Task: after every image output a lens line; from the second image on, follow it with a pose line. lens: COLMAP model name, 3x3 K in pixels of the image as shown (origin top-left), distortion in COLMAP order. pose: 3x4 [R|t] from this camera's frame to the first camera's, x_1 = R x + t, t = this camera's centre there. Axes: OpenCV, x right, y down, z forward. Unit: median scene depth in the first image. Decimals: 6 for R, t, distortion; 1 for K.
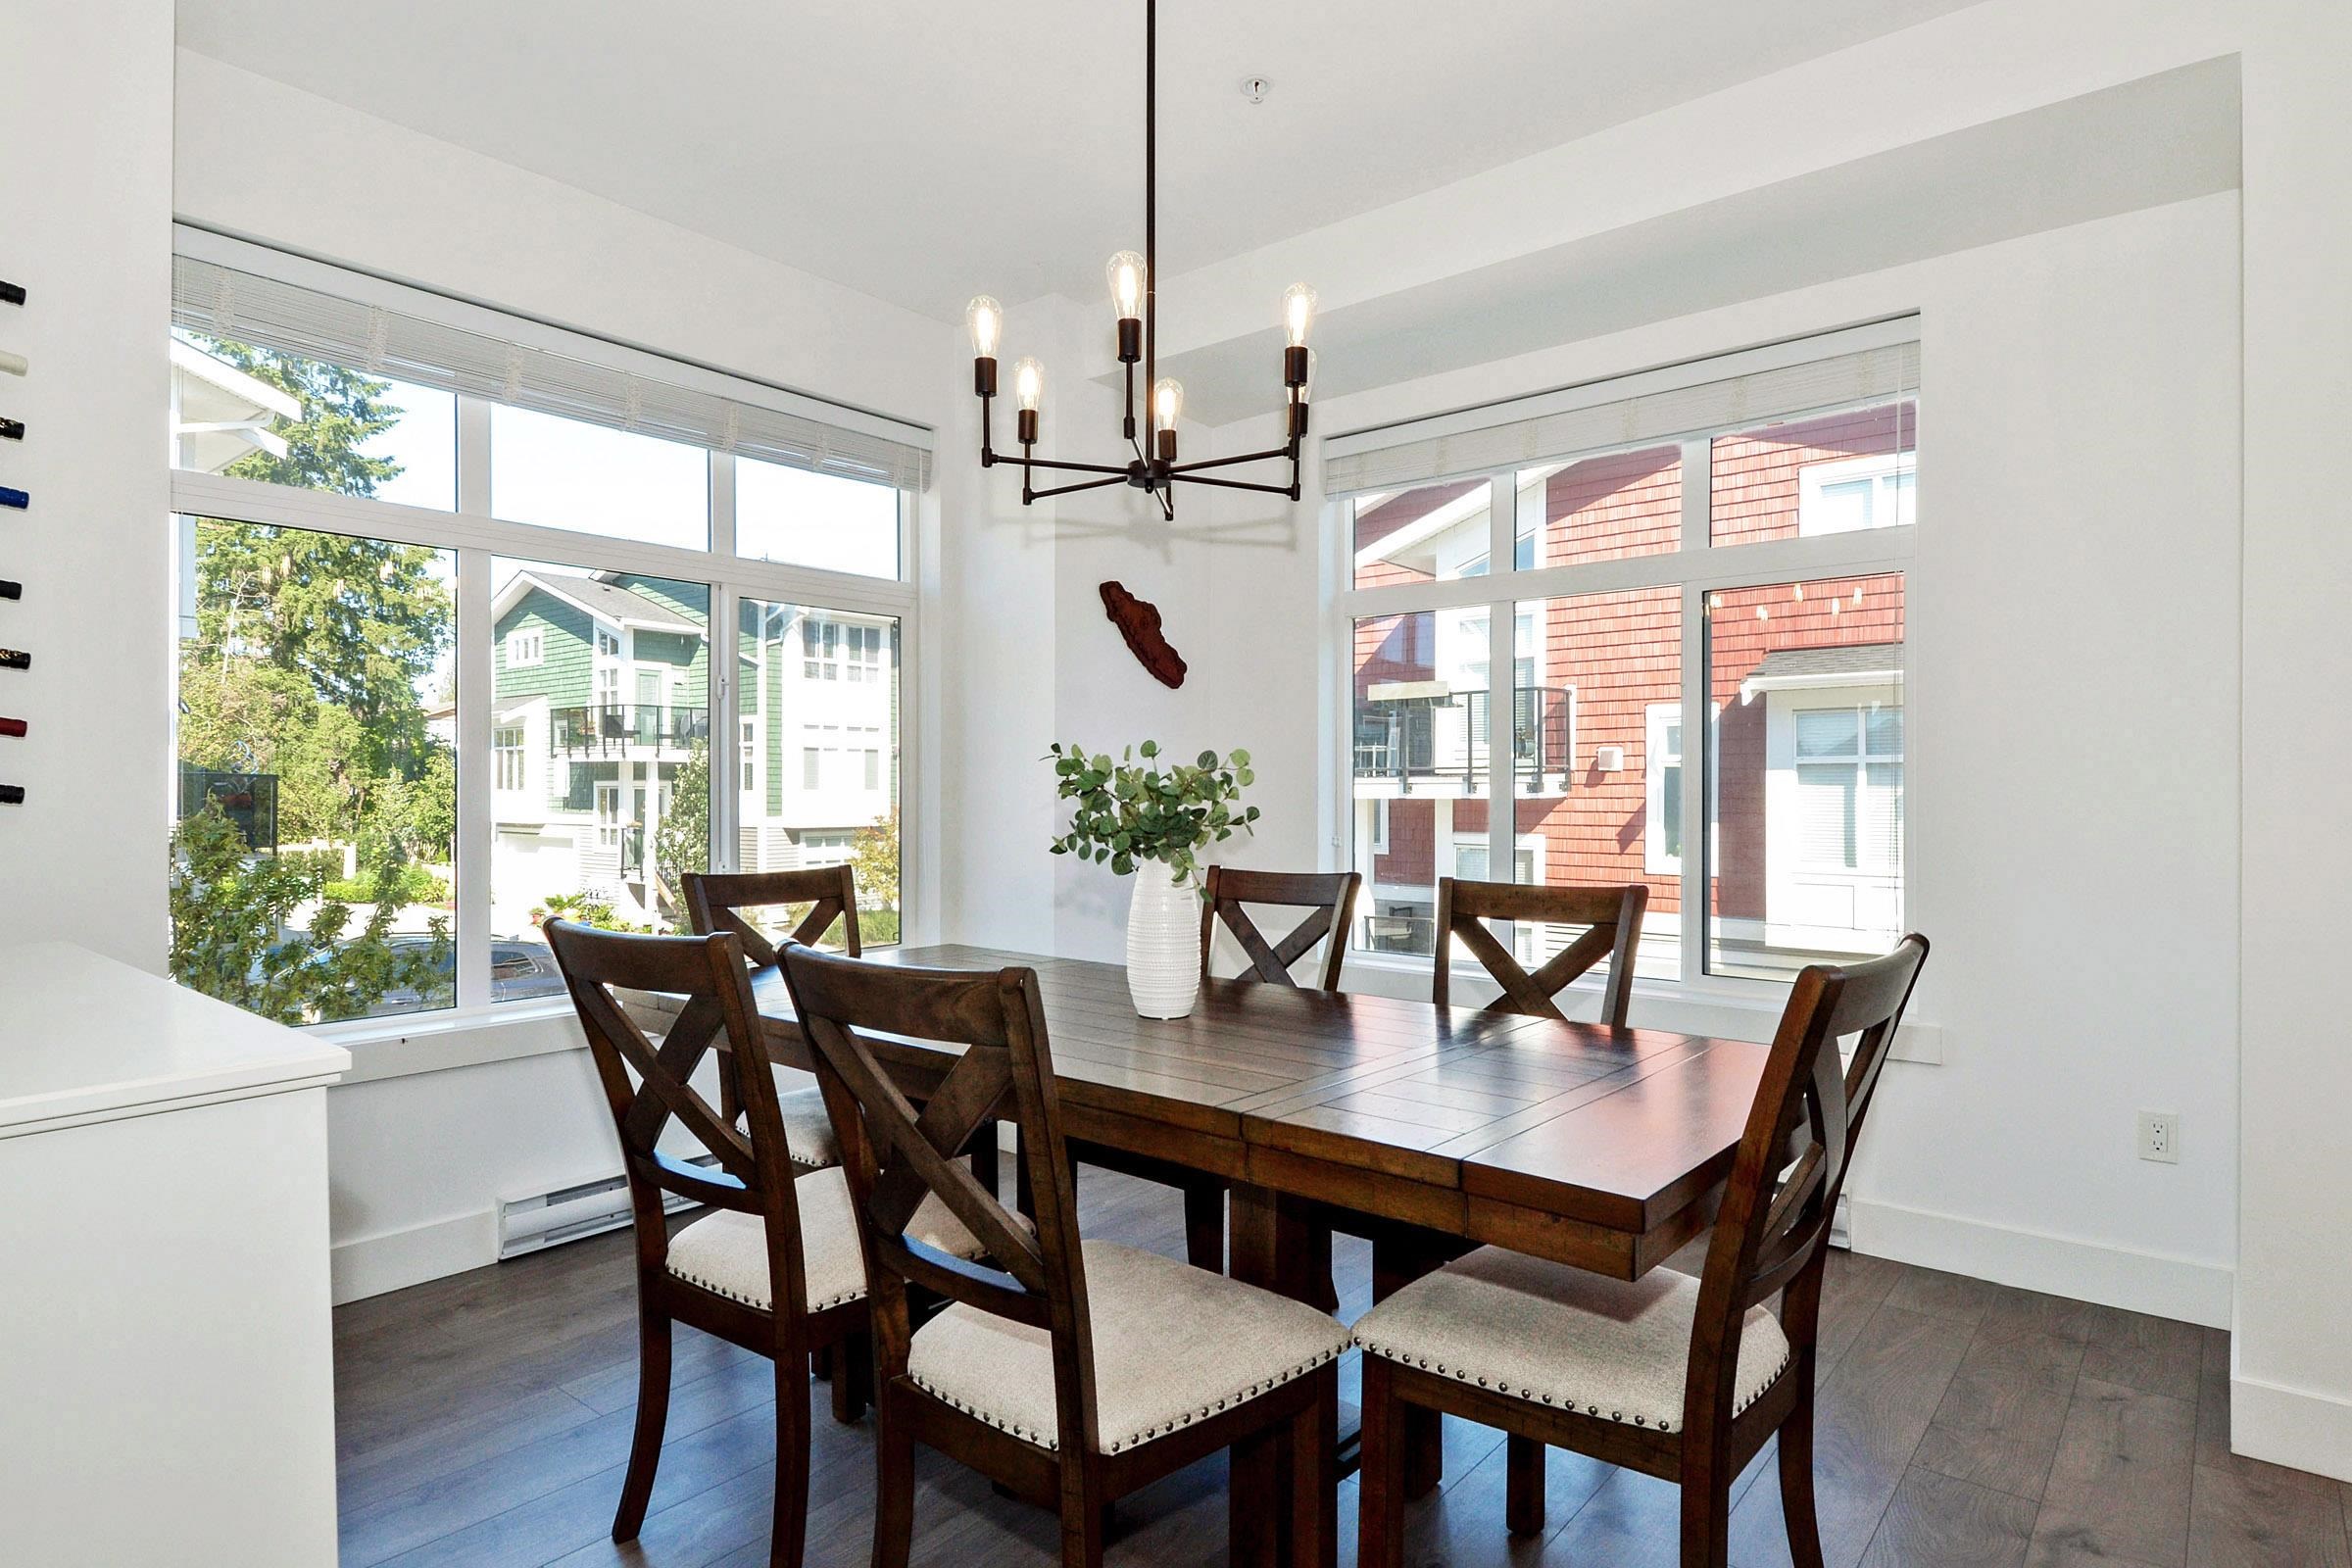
lens RADIAL K [[1219.0, 0, 1176.0], [0, 1219.0, 784.0], [0, 0, 1]] dist [-0.000204, -0.000721]
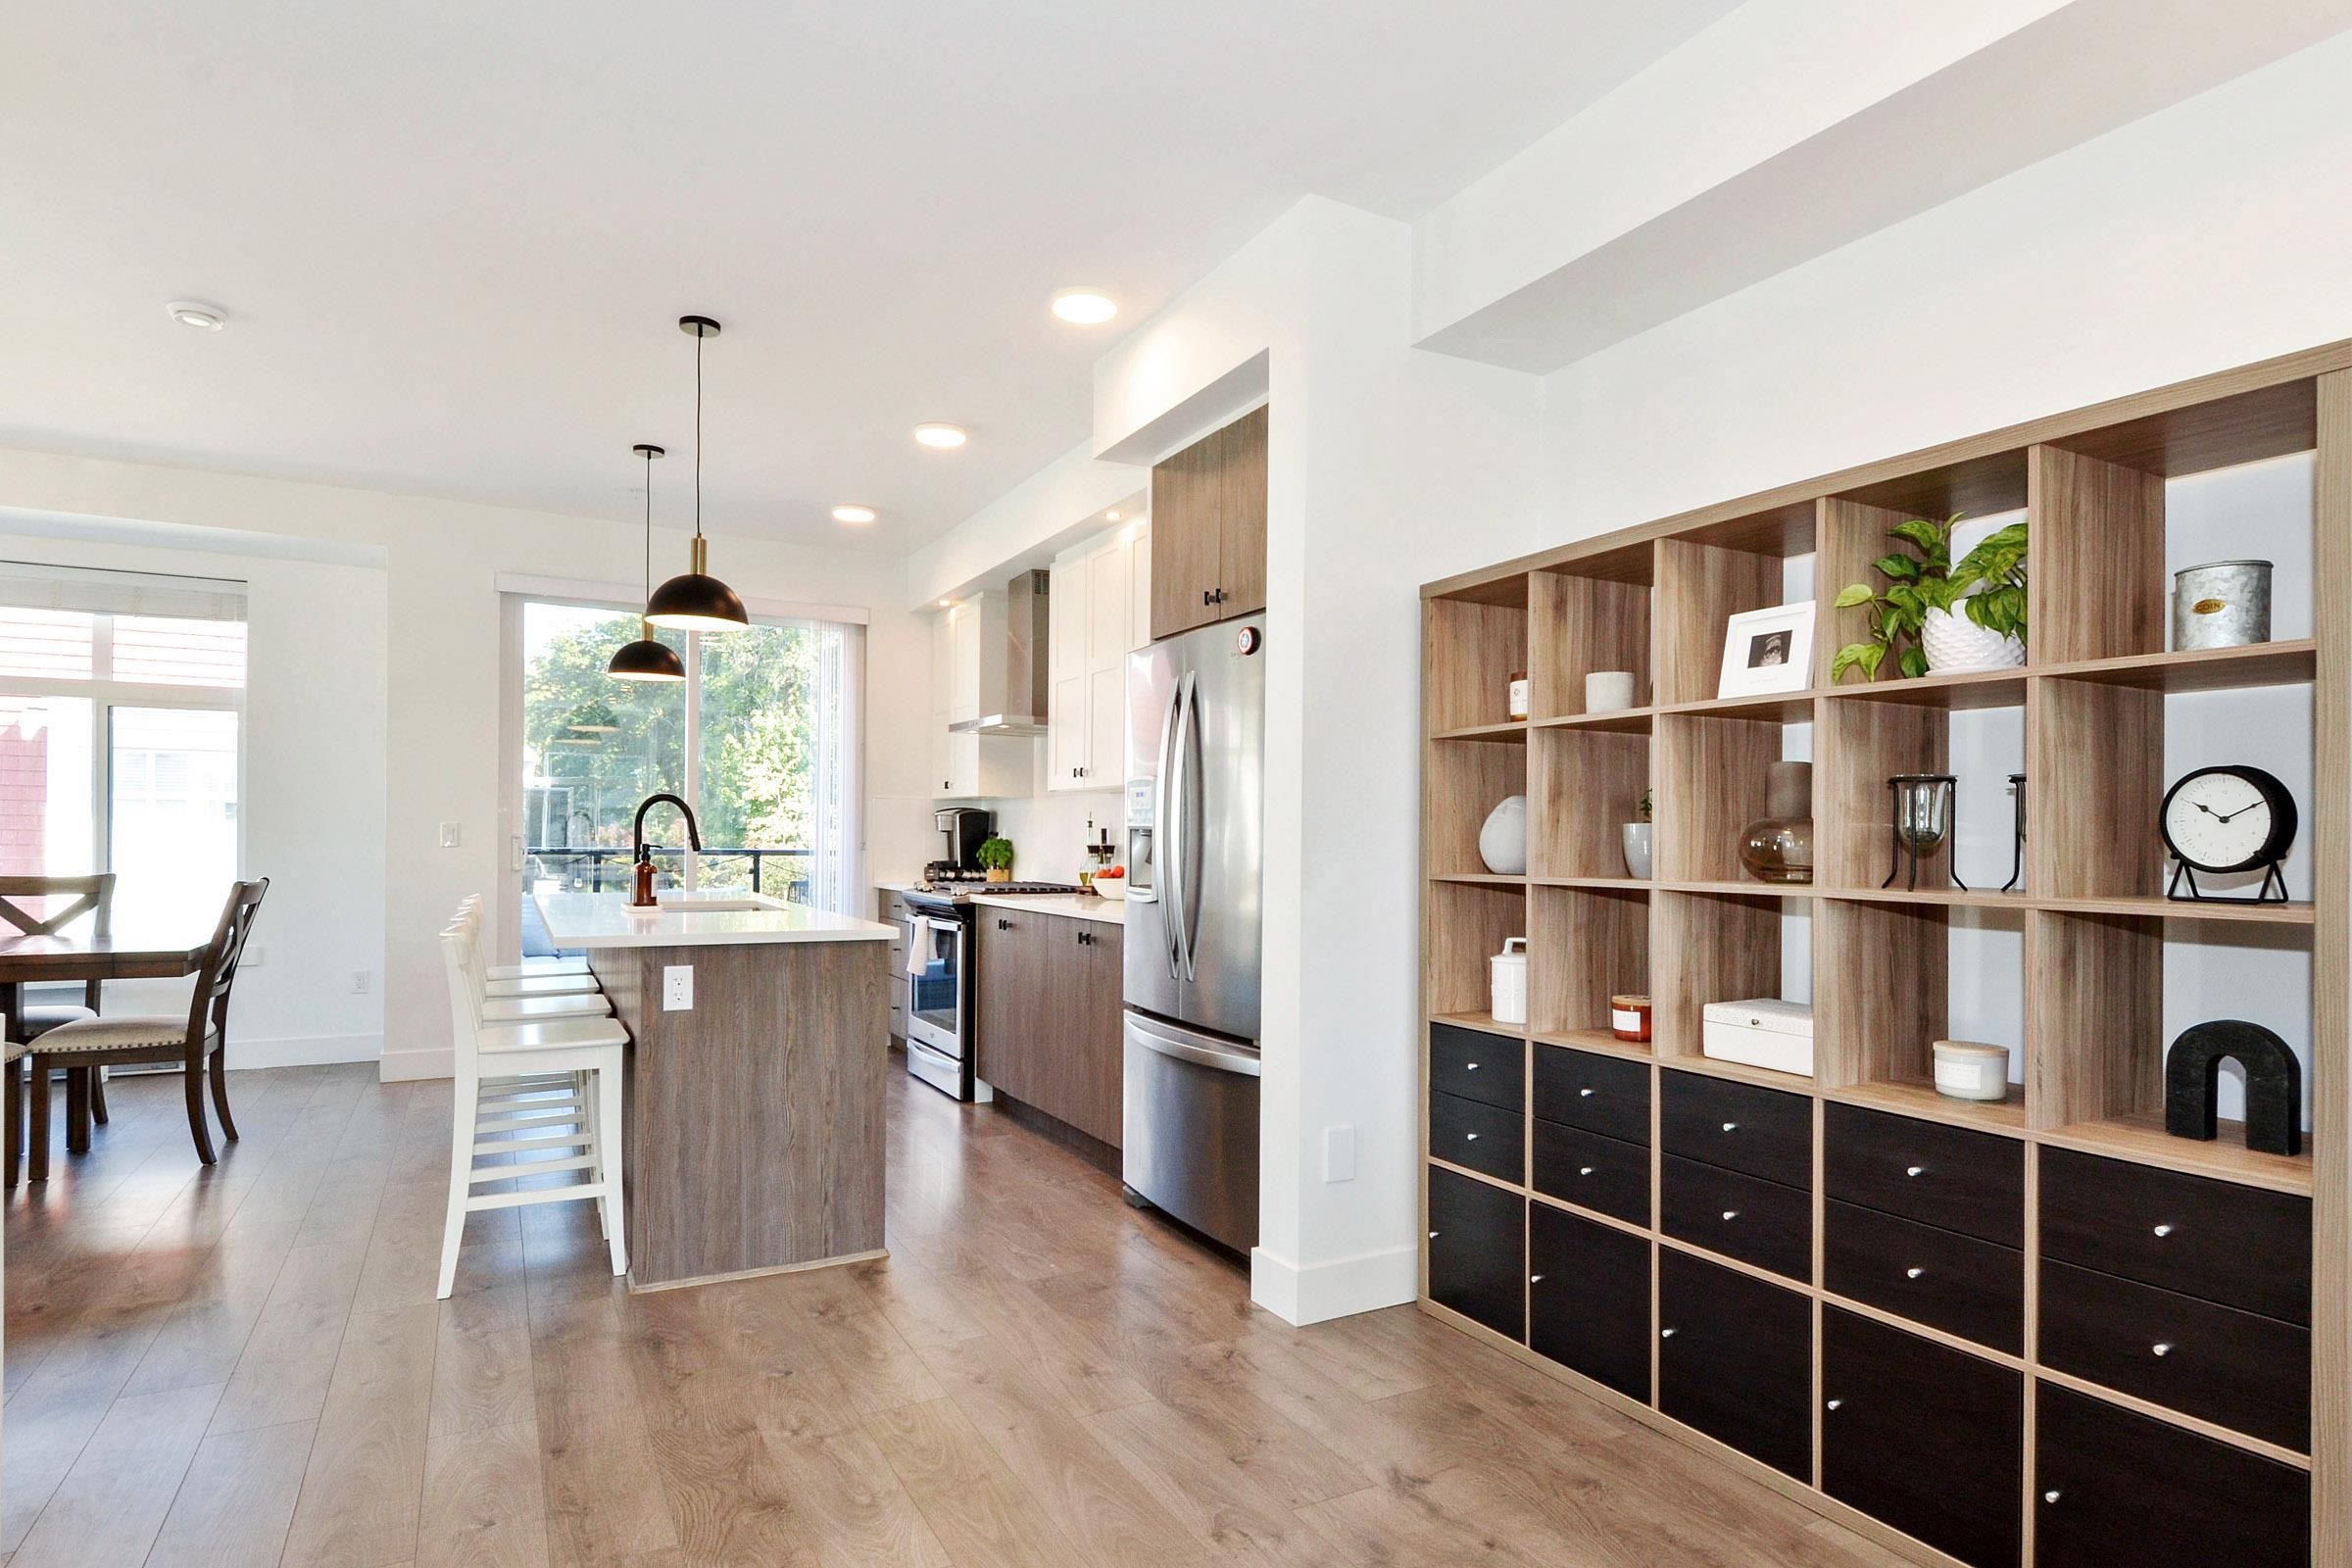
lens RADIAL K [[1255.5, 0, 1168.5], [0, 1255.5, 844.2], [0, 0, 1]] dist [0.001816, -0.000227]
pose [[0.351538, -0.011494, 0.936103, -1.659844], [-0.010841, 0.999808, 0.016348, -0.038732], [-0.936111, -0.015895, 0.351345, -2.396939]]
